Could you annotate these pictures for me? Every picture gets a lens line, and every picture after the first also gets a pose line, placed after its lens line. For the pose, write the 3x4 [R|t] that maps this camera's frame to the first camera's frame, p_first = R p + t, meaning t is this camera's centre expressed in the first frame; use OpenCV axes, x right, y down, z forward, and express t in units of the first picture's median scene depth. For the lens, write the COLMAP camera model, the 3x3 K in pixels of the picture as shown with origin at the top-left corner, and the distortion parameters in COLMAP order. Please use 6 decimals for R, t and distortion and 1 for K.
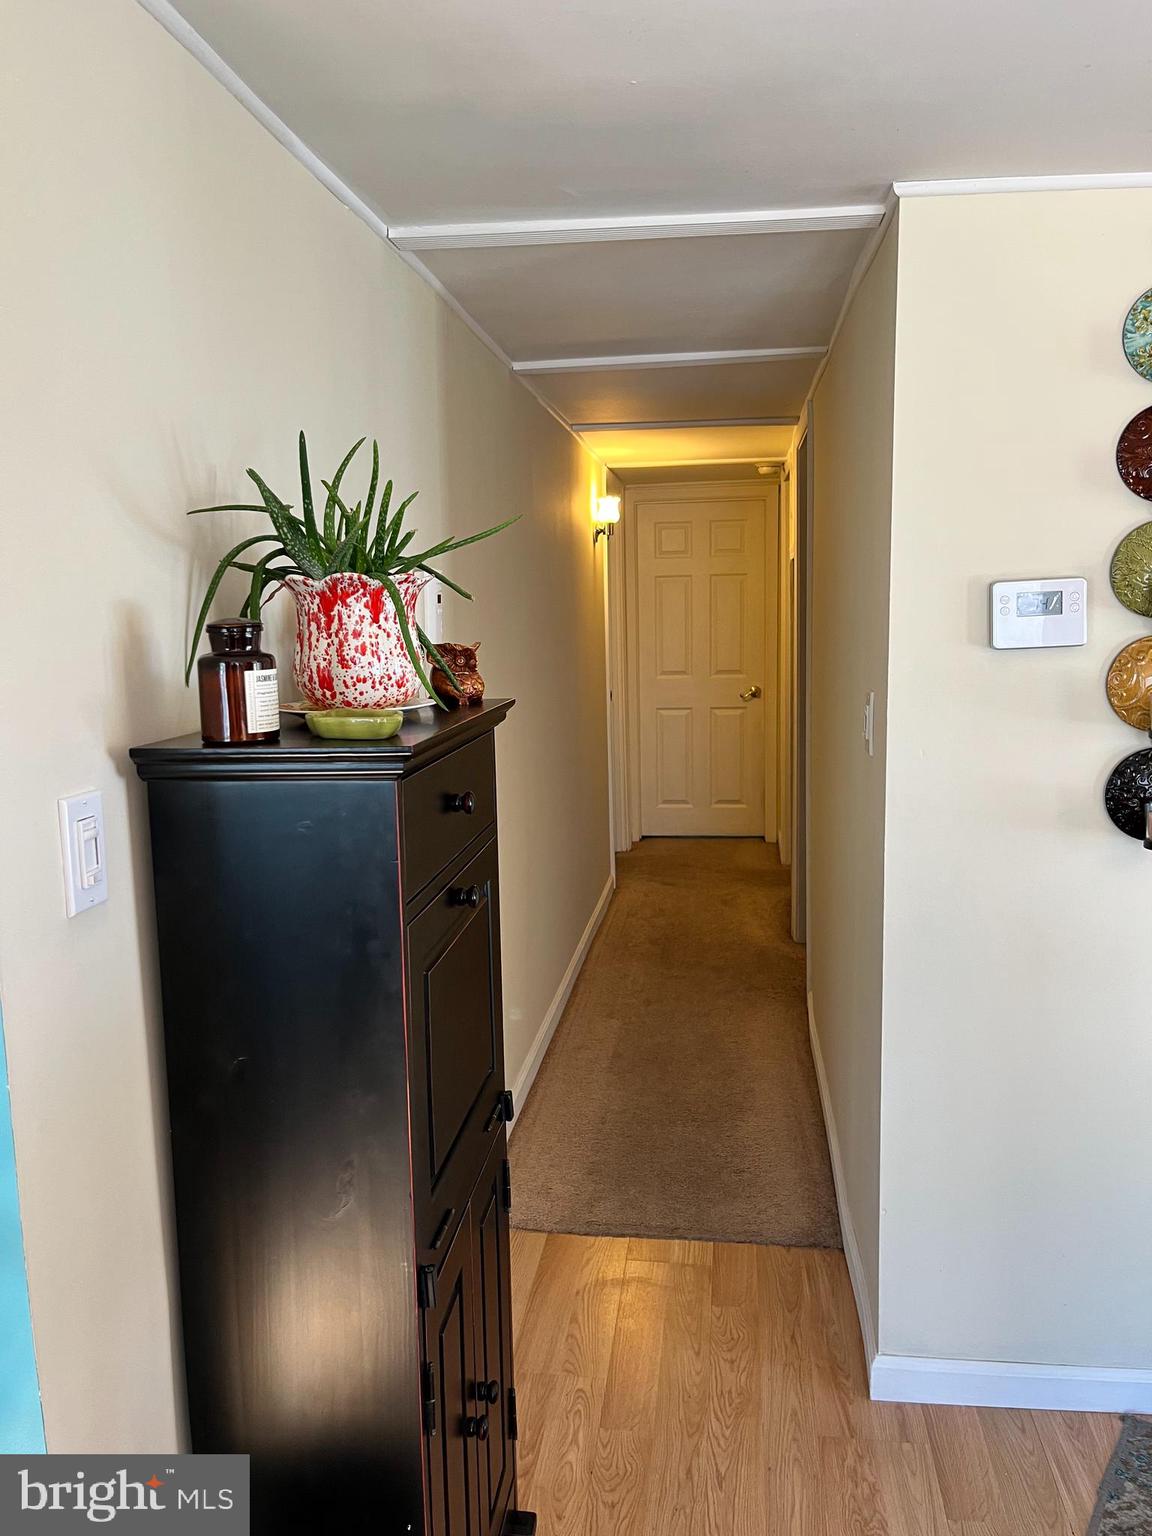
lens RADIAL K [[1185.7, 0, 588.8], [0, 1185.7, 768.3], [0, 0, 1]] dist [0.107105, -0.155121]
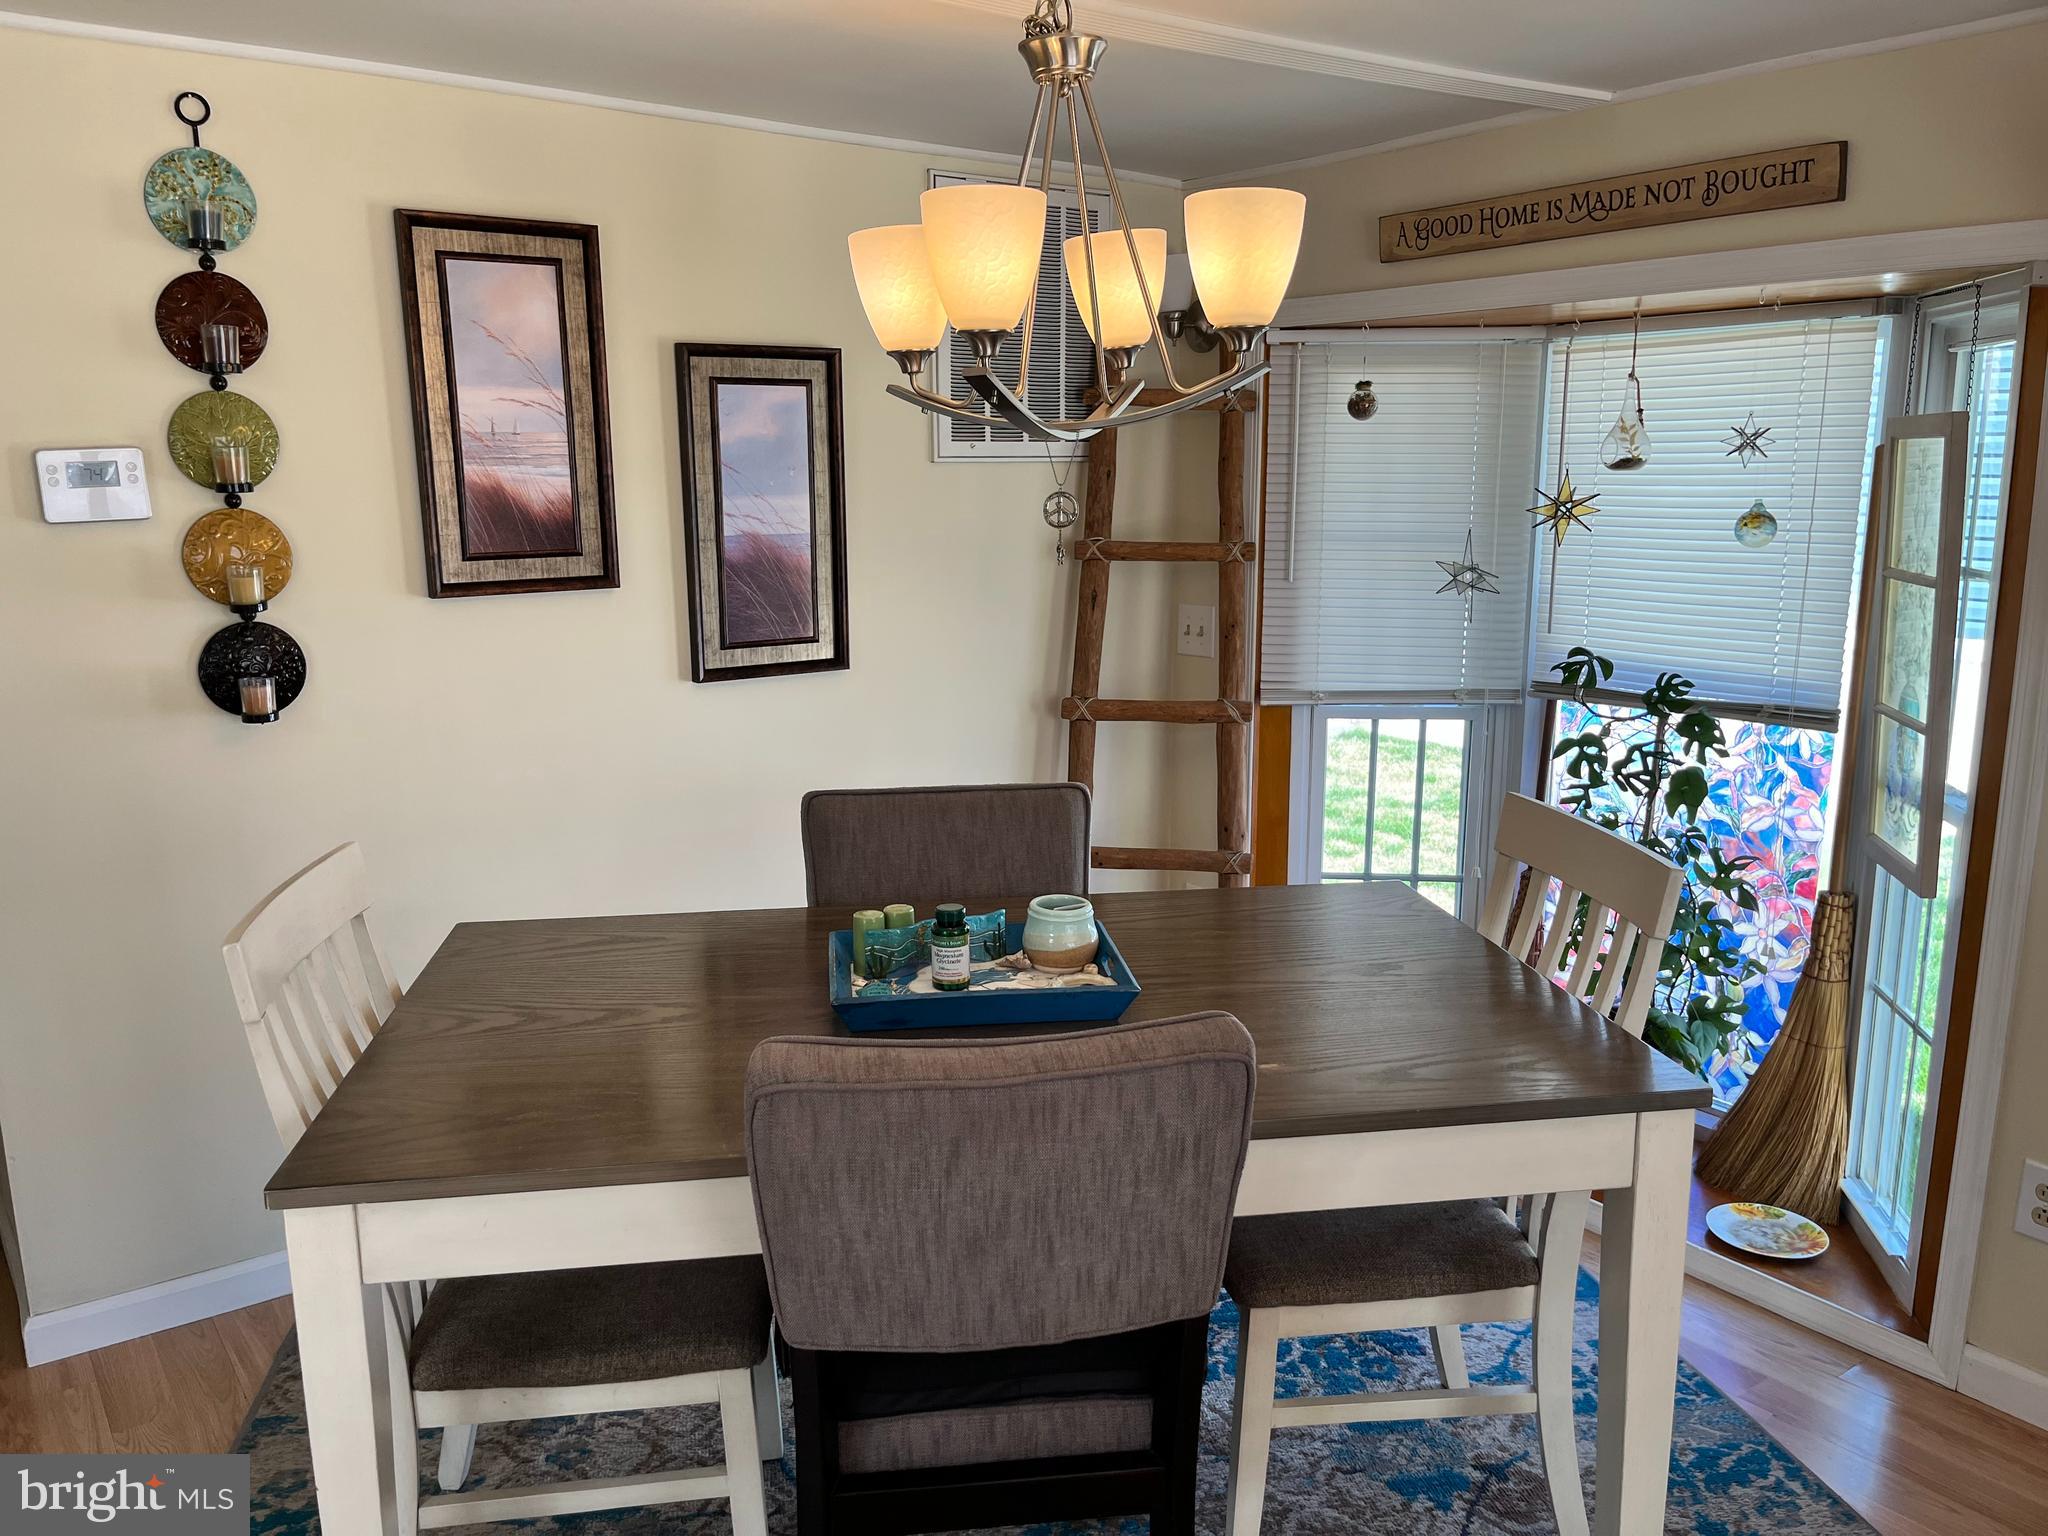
lens RADIAL K [[1580.9, 0, 1022.8], [0, 1580.9, 799.5], [0, 0, 1]] dist [0.107105, -0.155121]
pose [[0.736163, -0.122656, 0.665597, 0.043444], [0.079135, 0.992295, 0.095336, 0.057775], [-0.672162, -0.017511, 0.740197, -0.464674]]
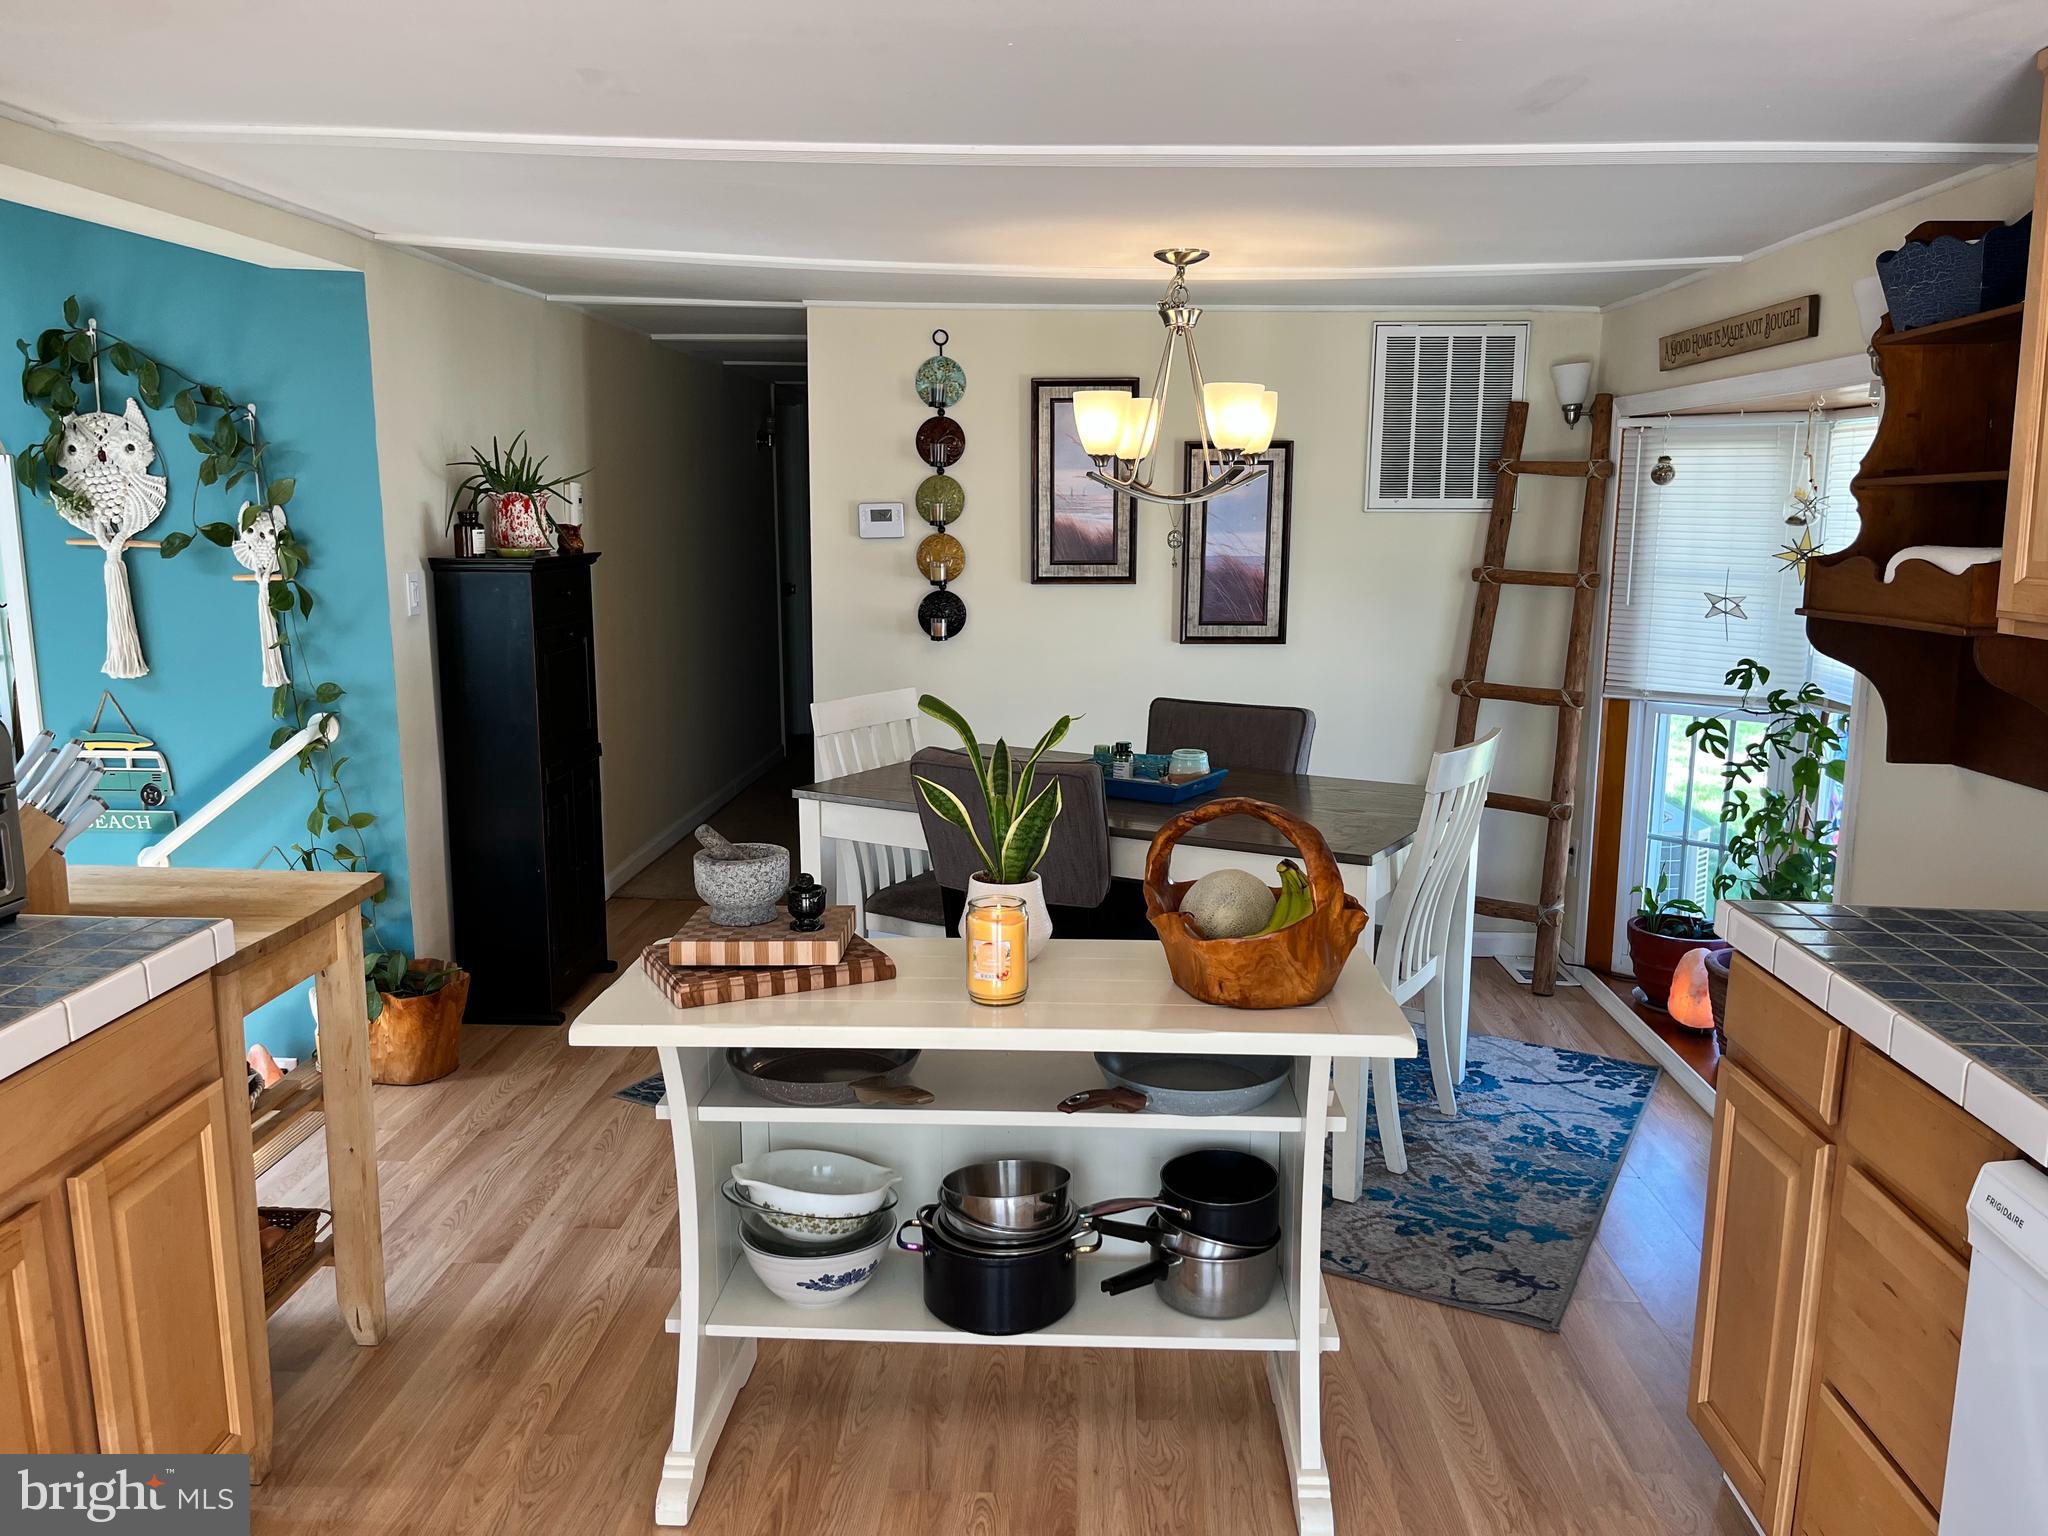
lens RADIAL K [[1580.9, 0, 1022.8], [0, 1580.9, 799.5], [0, 0, 1]] dist [0.107105, -0.155121]
pose [[0.997314, 0.016252, 0.071416, 0.459428], [-0.019870, 0.998539, 0.050240, 0.209308], [-0.070496, -0.051524, 0.996181, -1.773131]]
